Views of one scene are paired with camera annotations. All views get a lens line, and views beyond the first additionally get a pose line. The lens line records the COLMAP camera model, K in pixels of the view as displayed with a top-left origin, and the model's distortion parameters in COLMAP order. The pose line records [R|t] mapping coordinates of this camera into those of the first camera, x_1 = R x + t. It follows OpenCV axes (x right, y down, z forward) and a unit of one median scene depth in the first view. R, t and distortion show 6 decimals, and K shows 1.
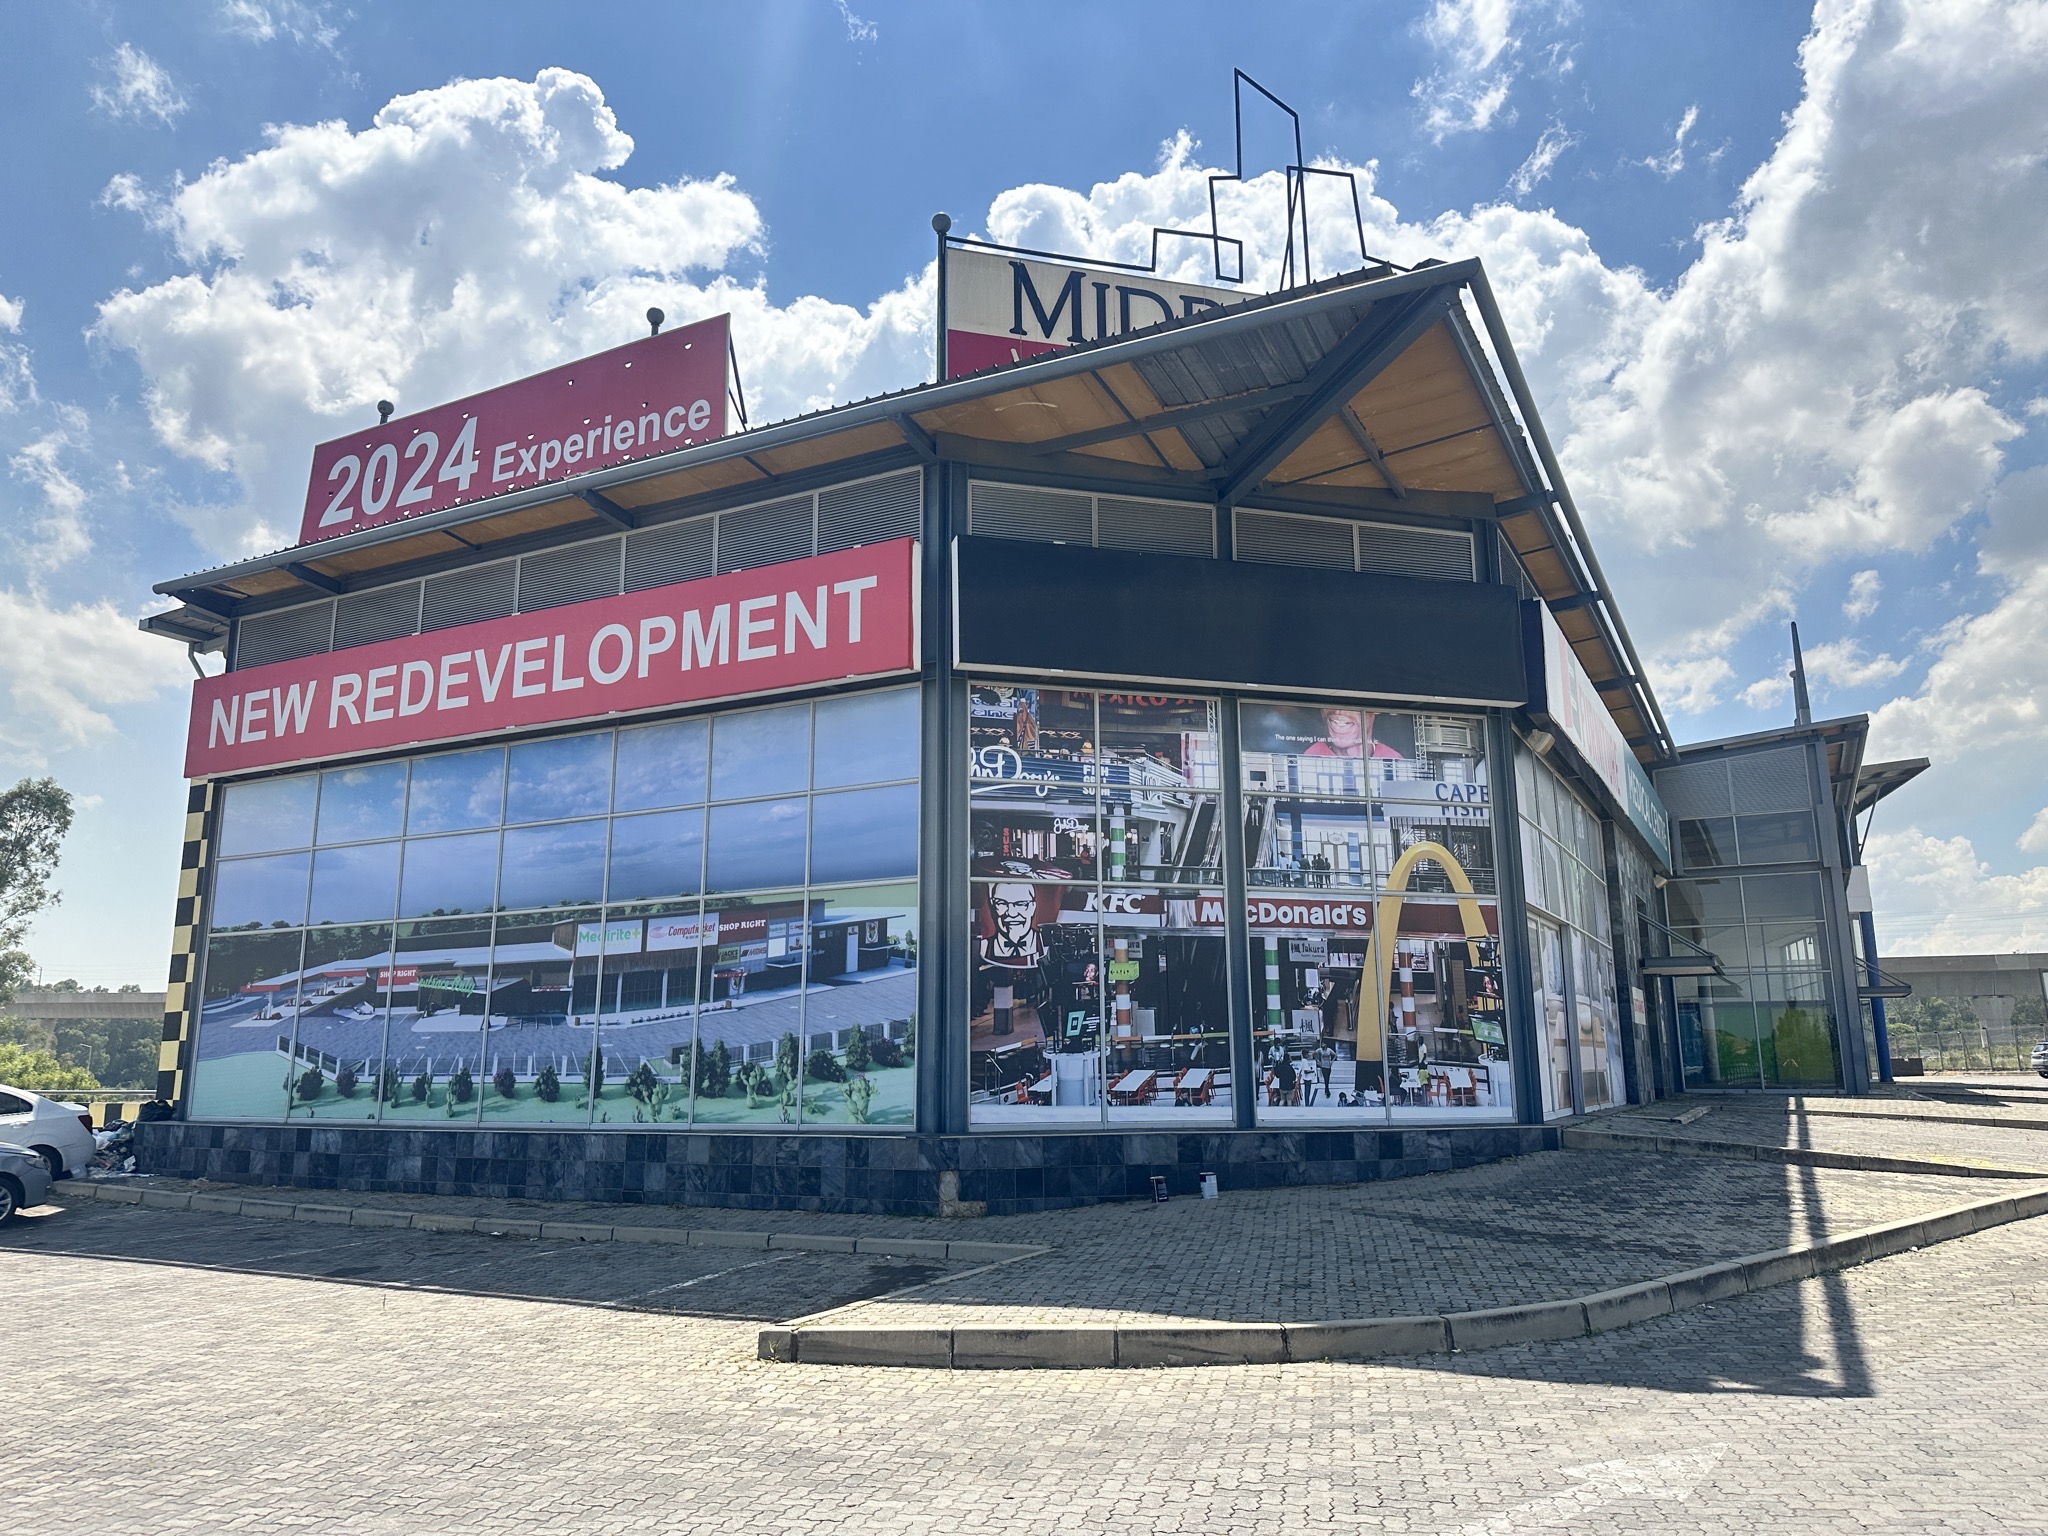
lens RADIAL K [[1441.4, 0, 1027.1], [0, 1441.4, 777.3], [0, 0, 1]] dist [0.005817, -0.006027]
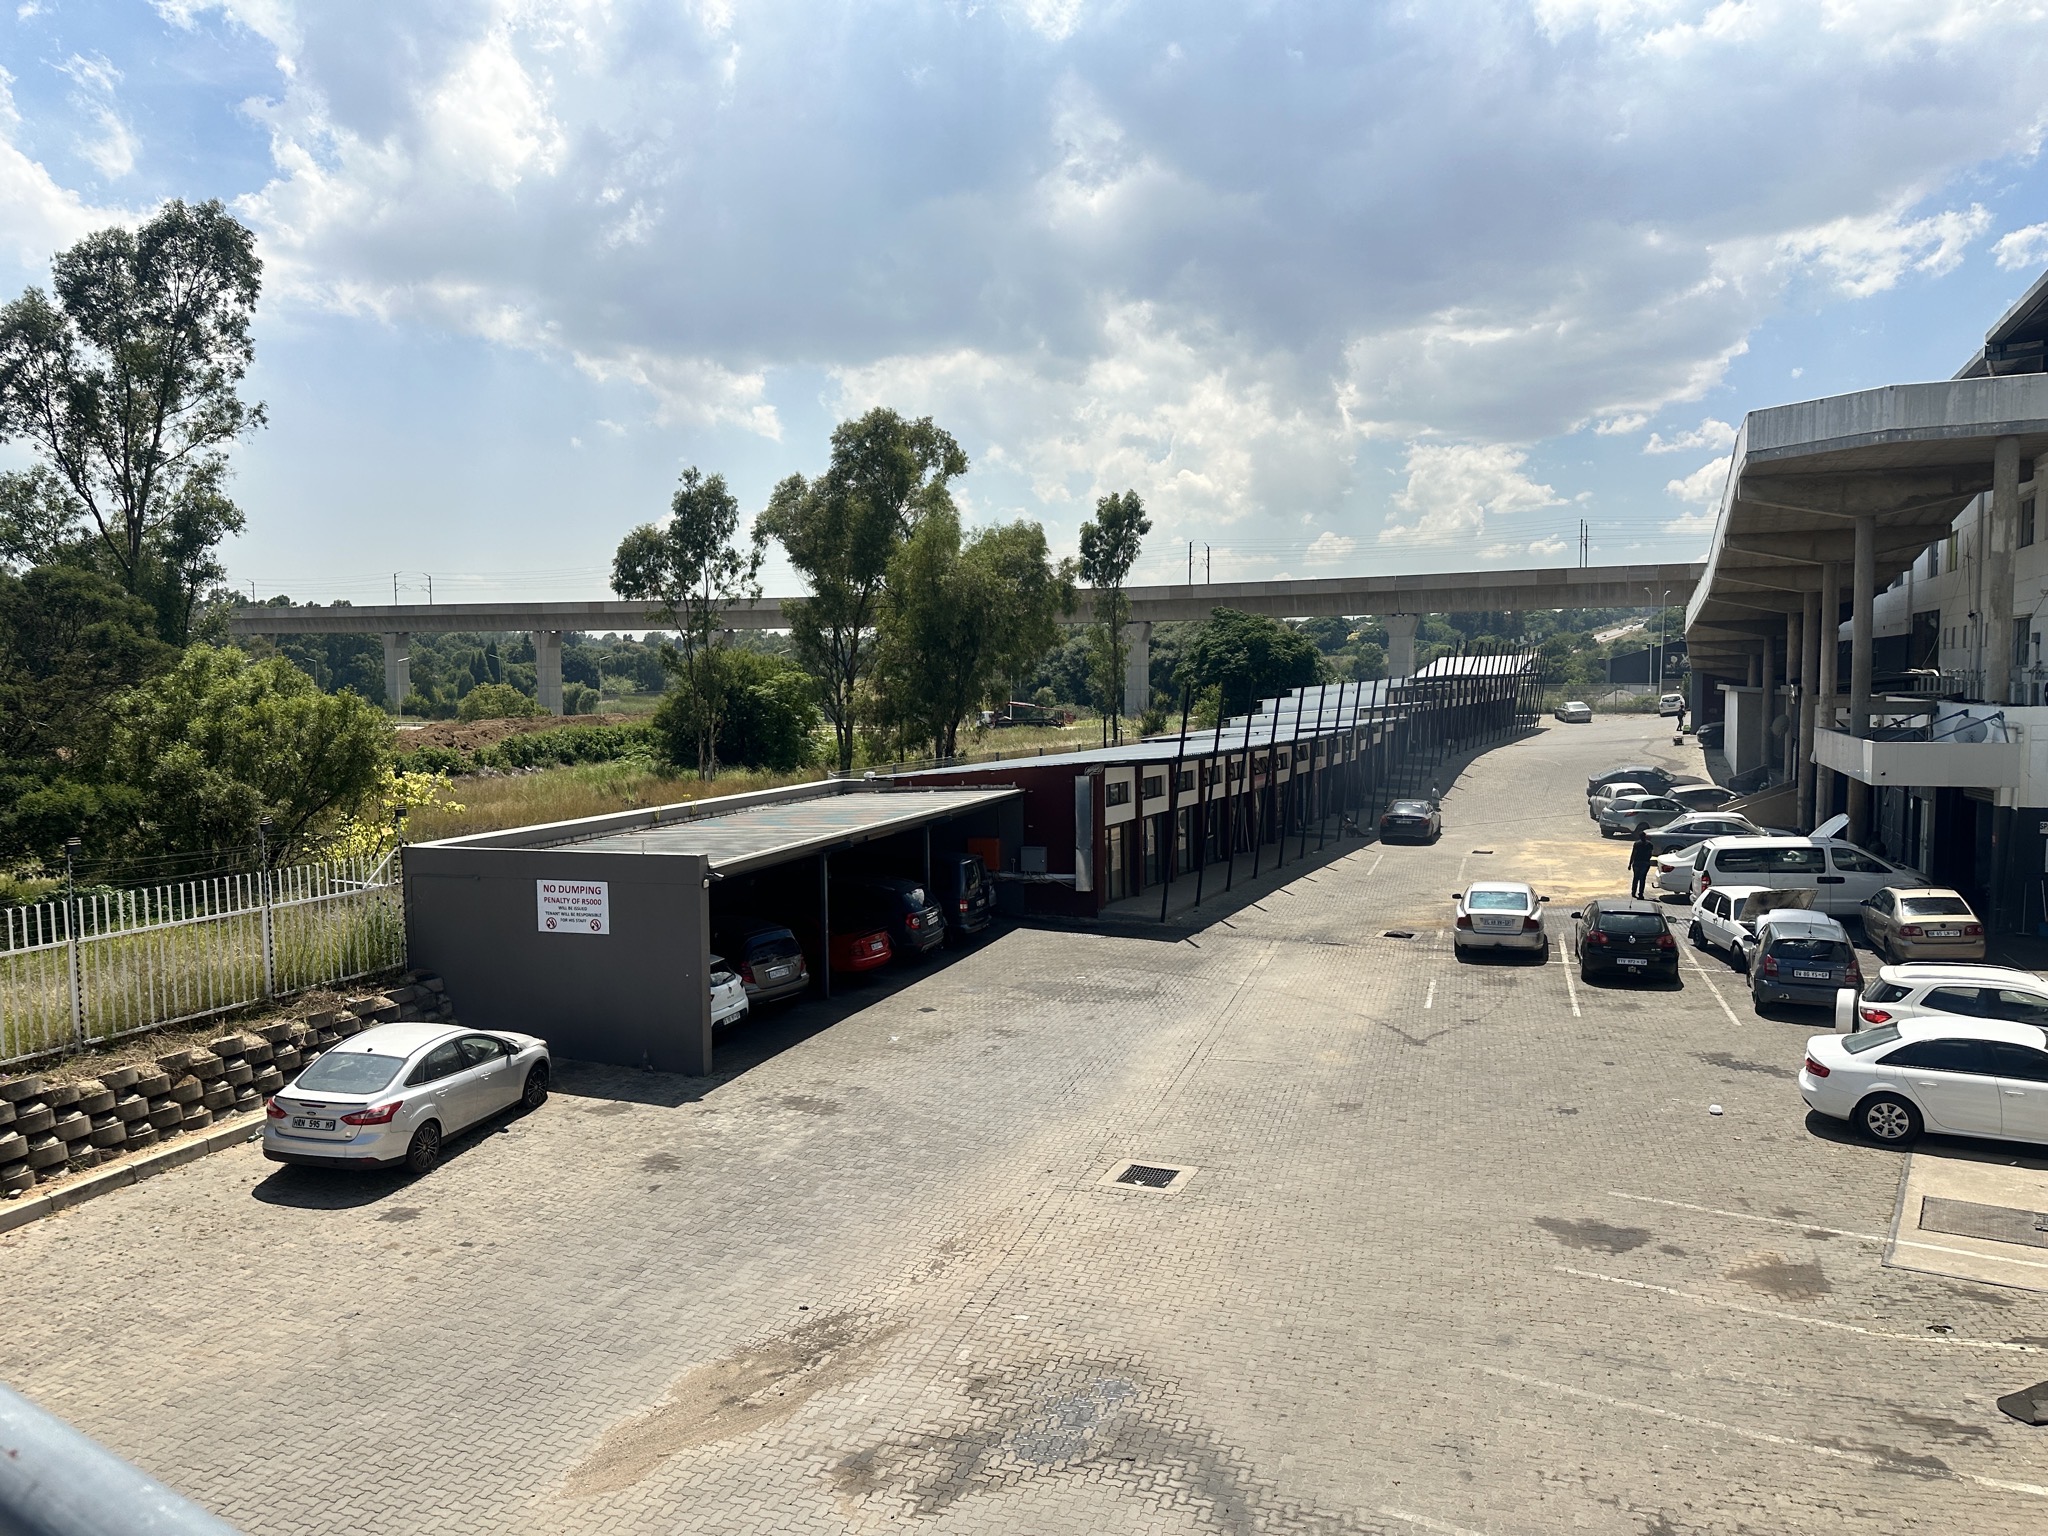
lens RADIAL K [[1441.4, 0, 1027.1], [0, 1441.4, 777.3], [0, 0, 1]] dist [0.005817, -0.006027]
pose [[0.994257, -0.001354, -0.107008, -0.285253], [0.029800, 0.963873, 0.264691, 0.080488], [0.102784, -0.266360, 0.958378, 0.408539]]
